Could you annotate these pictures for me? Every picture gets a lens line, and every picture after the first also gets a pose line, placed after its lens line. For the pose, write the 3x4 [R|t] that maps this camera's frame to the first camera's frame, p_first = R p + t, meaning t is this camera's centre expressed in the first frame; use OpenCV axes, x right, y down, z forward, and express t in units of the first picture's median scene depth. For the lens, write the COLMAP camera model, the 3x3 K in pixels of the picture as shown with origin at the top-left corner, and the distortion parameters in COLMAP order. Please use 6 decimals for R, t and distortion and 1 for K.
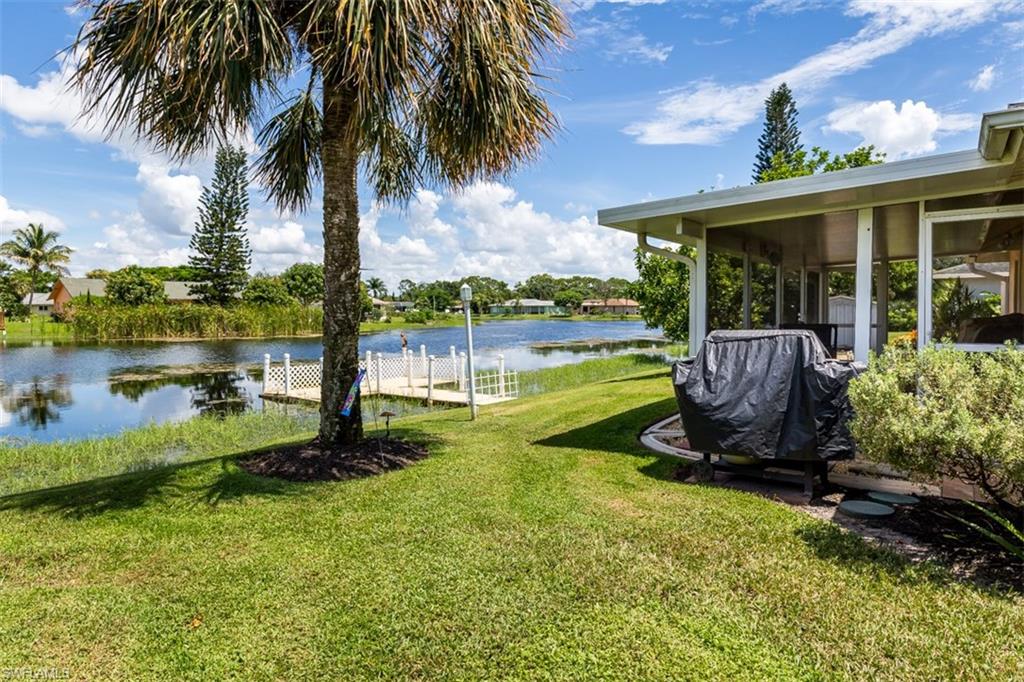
lens RADIAL K [[567.7, 0, 506.4], [0, 567.7, 317.0], [0, 0, 1]] dist [-0.001524, -0.000371]
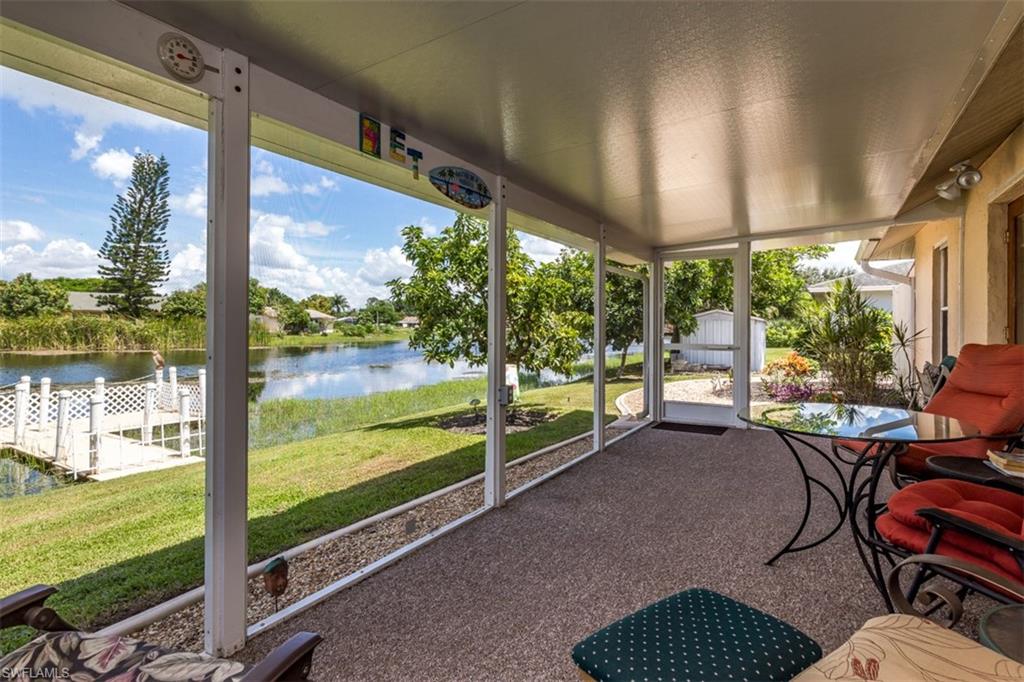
lens RADIAL K [[503.6, 0, 517.9], [0, 503.6, 321.0], [0, 0, 1]] dist [0.001249, 0.000223]
pose [[0.992502, 0.010039, 0.121815, 0.045158], [-0.007447, 0.999736, -0.021715, 0.000086], [-0.122001, 0.020645, 0.992315, 0.062325]]
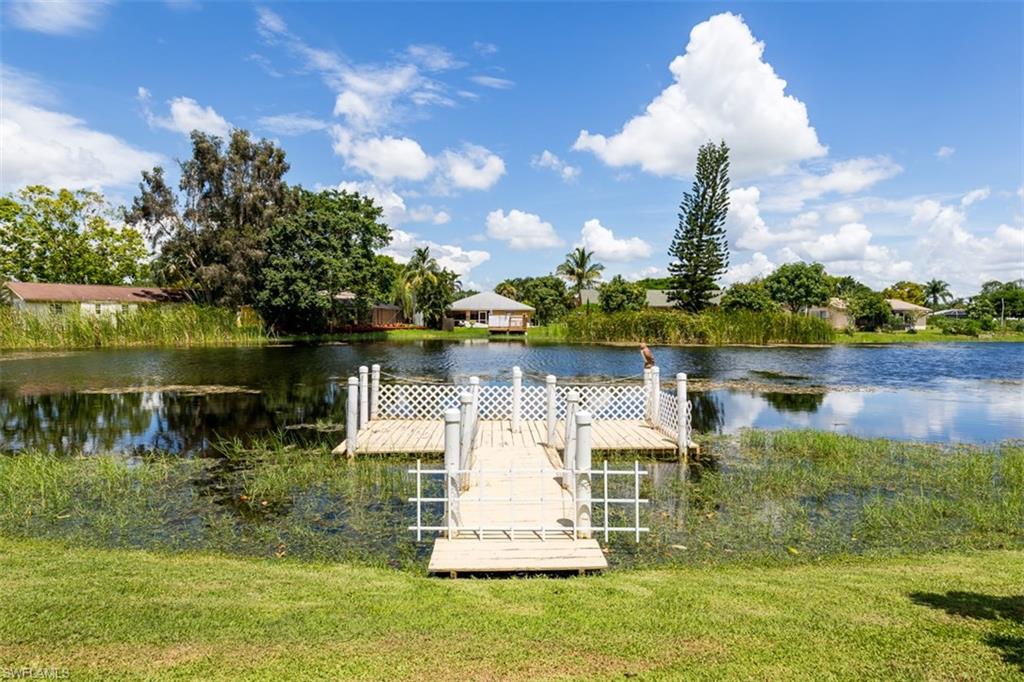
lens RADIAL K [[560.8, 0, 512.1], [0, 560.8, 355.7], [0, 0, 1]] dist [-0.002131, -0.001200]
pose [[0.647774, 0.051294, -0.760104, 0.032094], [-0.010716, 0.998246, 0.058232, 0.002545], [0.761758, -0.029576, 0.647187, 0.126926]]
